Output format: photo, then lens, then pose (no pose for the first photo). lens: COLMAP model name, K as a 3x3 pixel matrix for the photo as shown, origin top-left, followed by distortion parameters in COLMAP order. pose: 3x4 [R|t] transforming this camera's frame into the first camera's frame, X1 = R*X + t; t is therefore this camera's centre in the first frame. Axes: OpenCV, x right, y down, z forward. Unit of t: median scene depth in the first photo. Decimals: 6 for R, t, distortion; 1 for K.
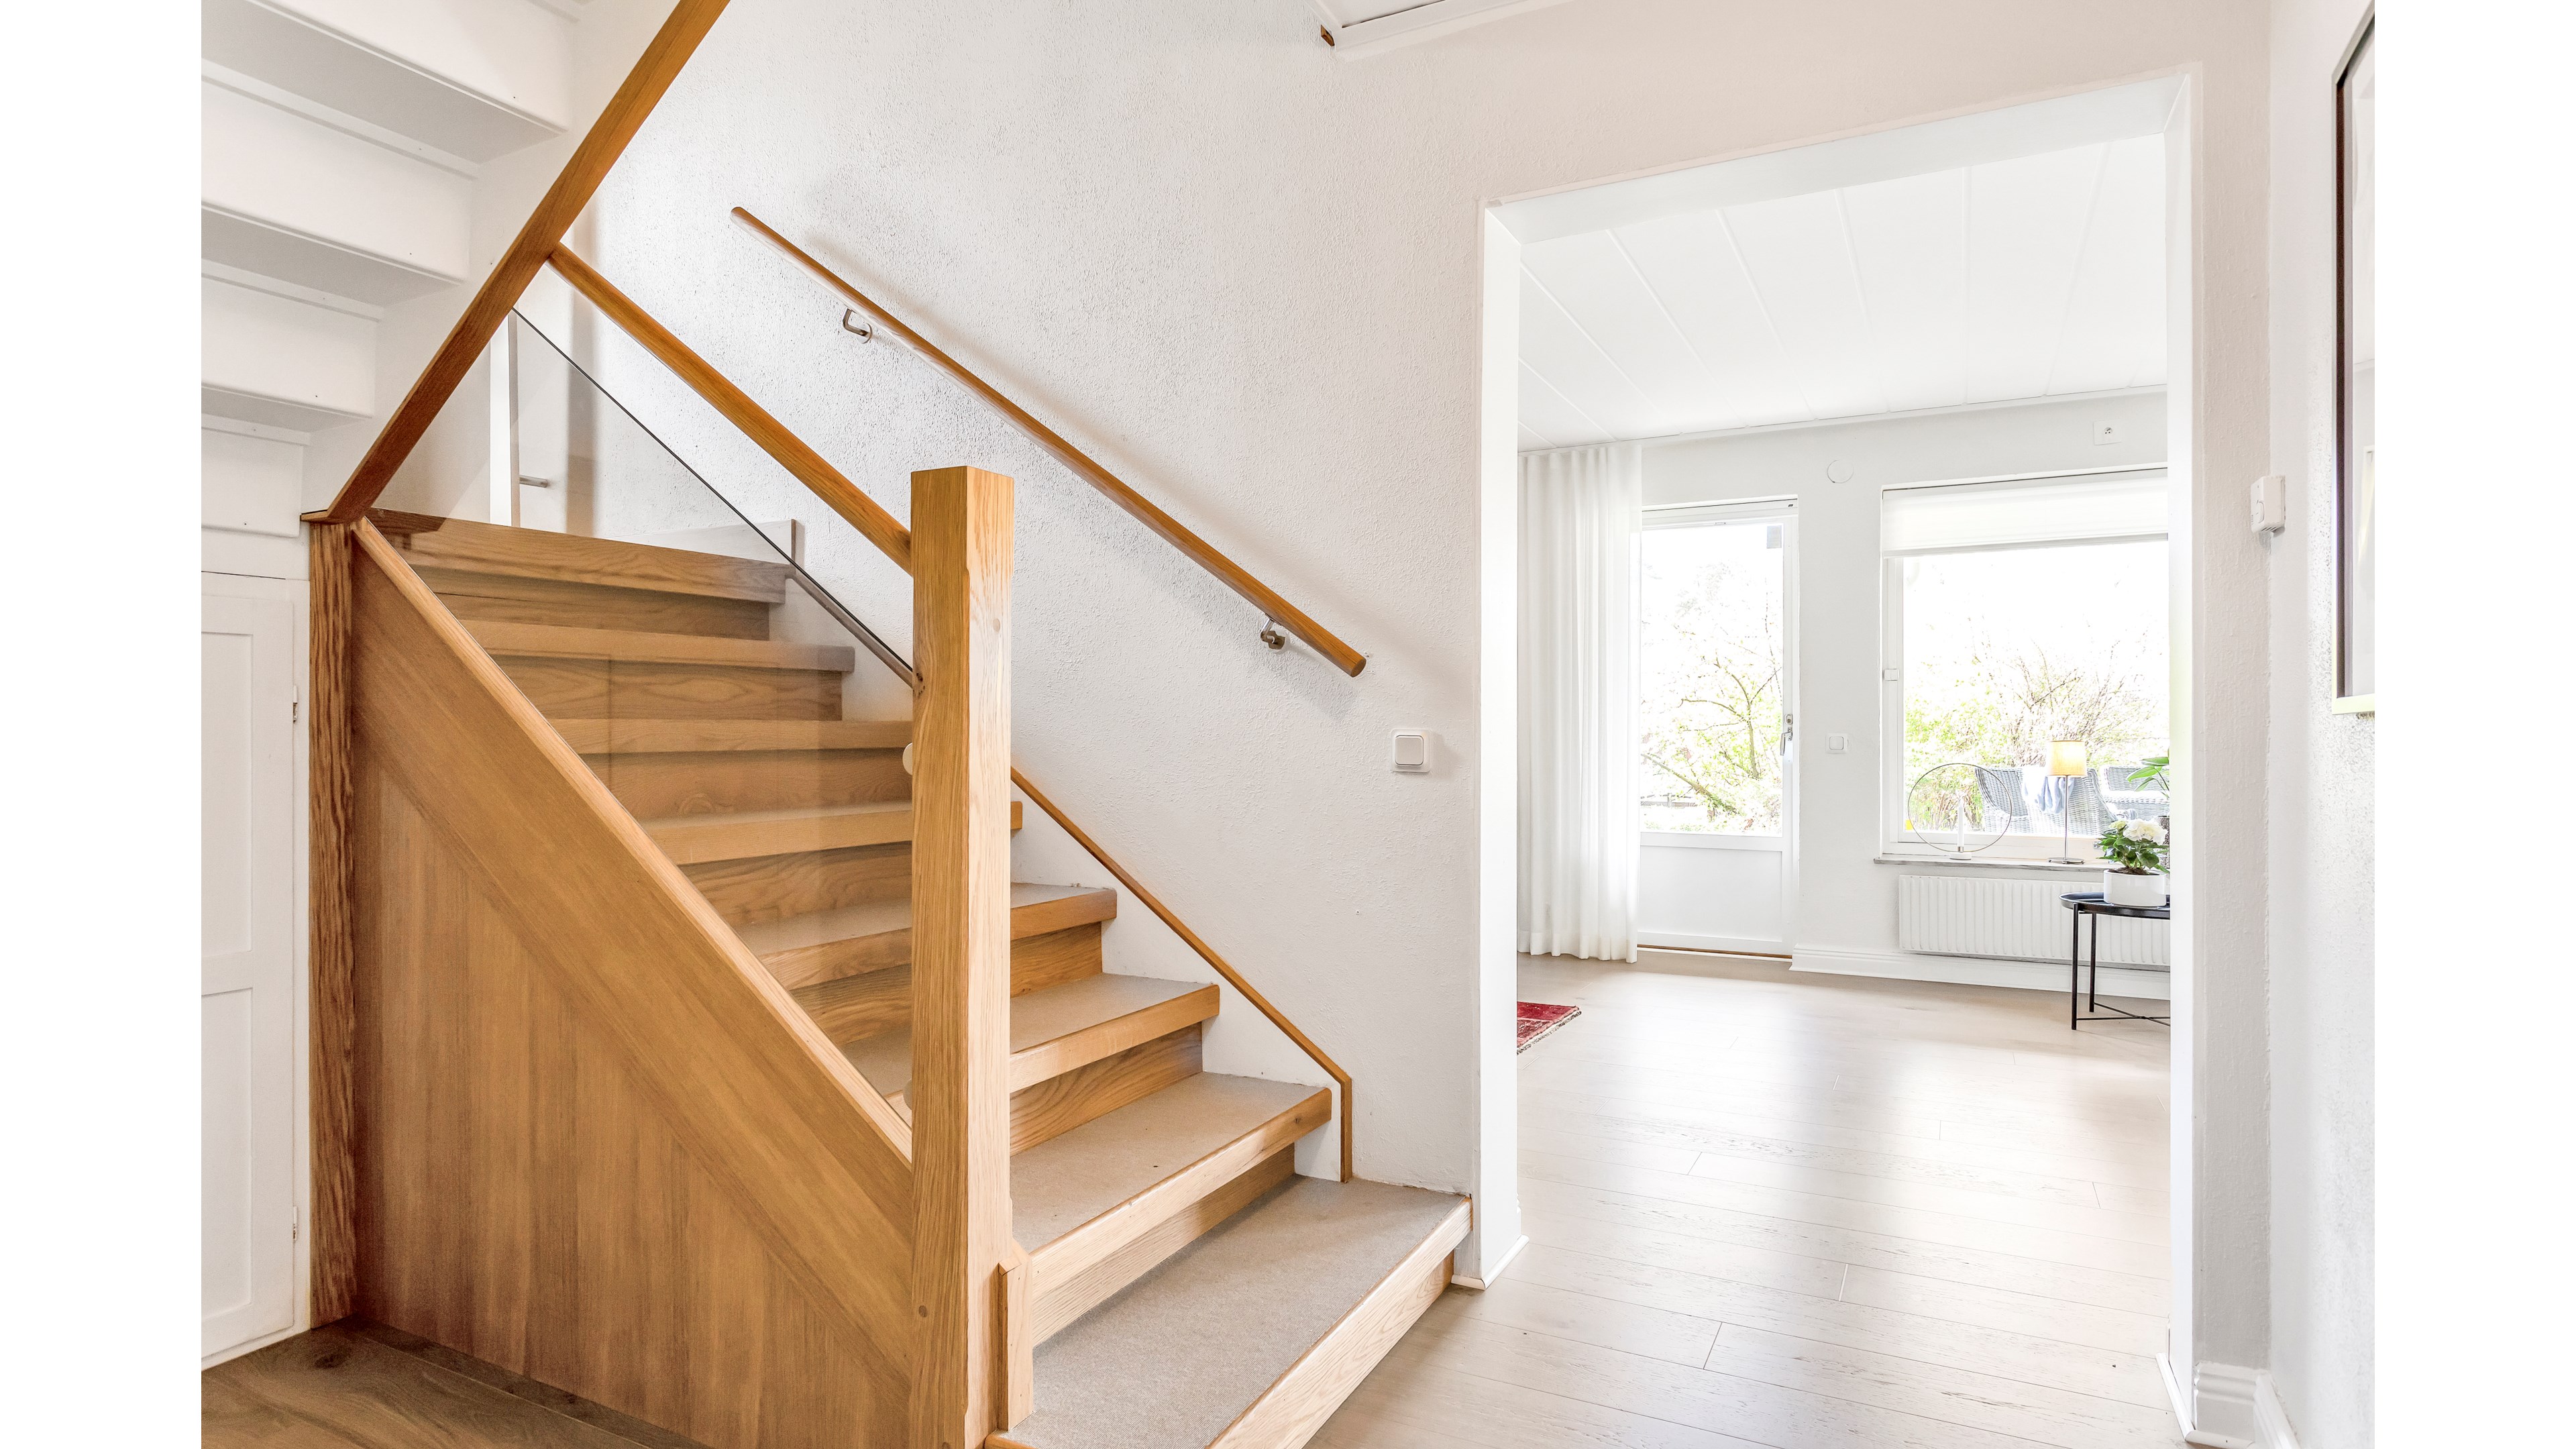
lens RADIAL K [[1308.9, 0, 1278.6], [0, 1308.9, 721.2], [0, 0, 1]] dist [-0.001011, -0.000157]
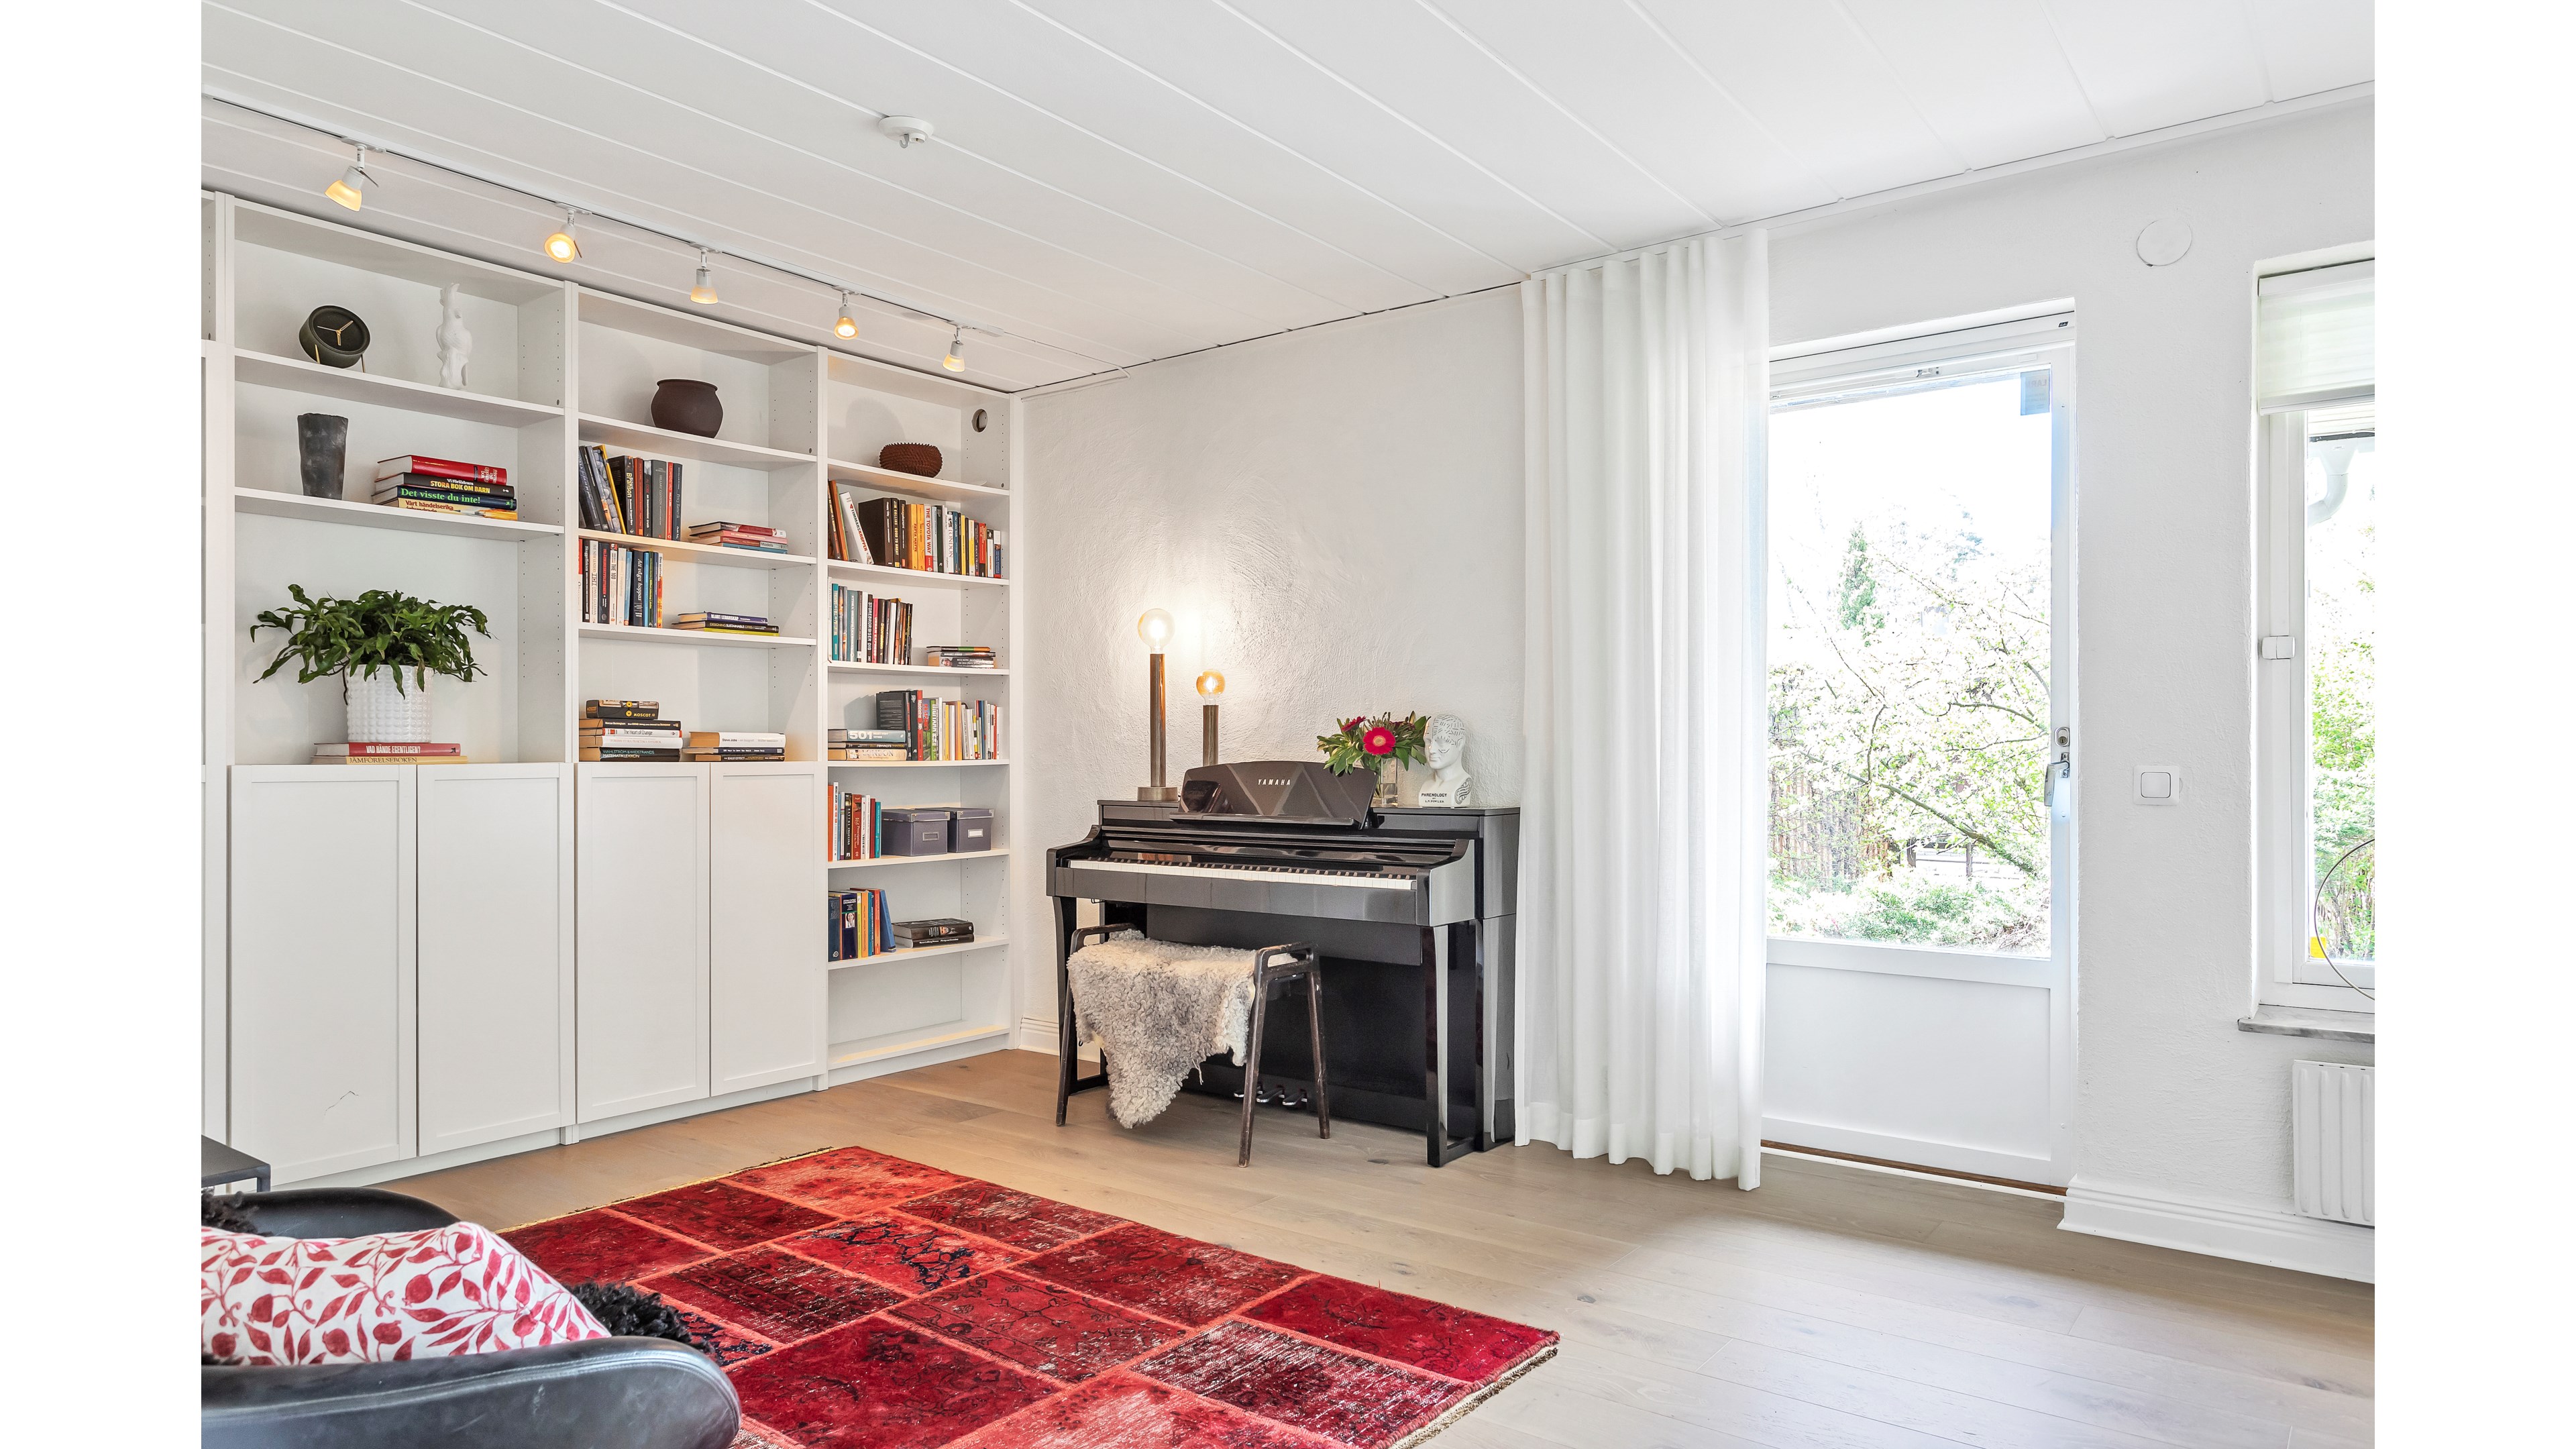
lens RADIAL K [[1443.1, 0, 1291.0], [0, 1443.1, 737.2], [0, 0, 1]] dist [-0.001308, -0.000223]
pose [[0.984959, -0.003310, -0.172756, 0.185965], [0.003696, 0.999991, 0.001917, -0.003465], [0.172748, -0.002526, 0.984963, 0.379706]]
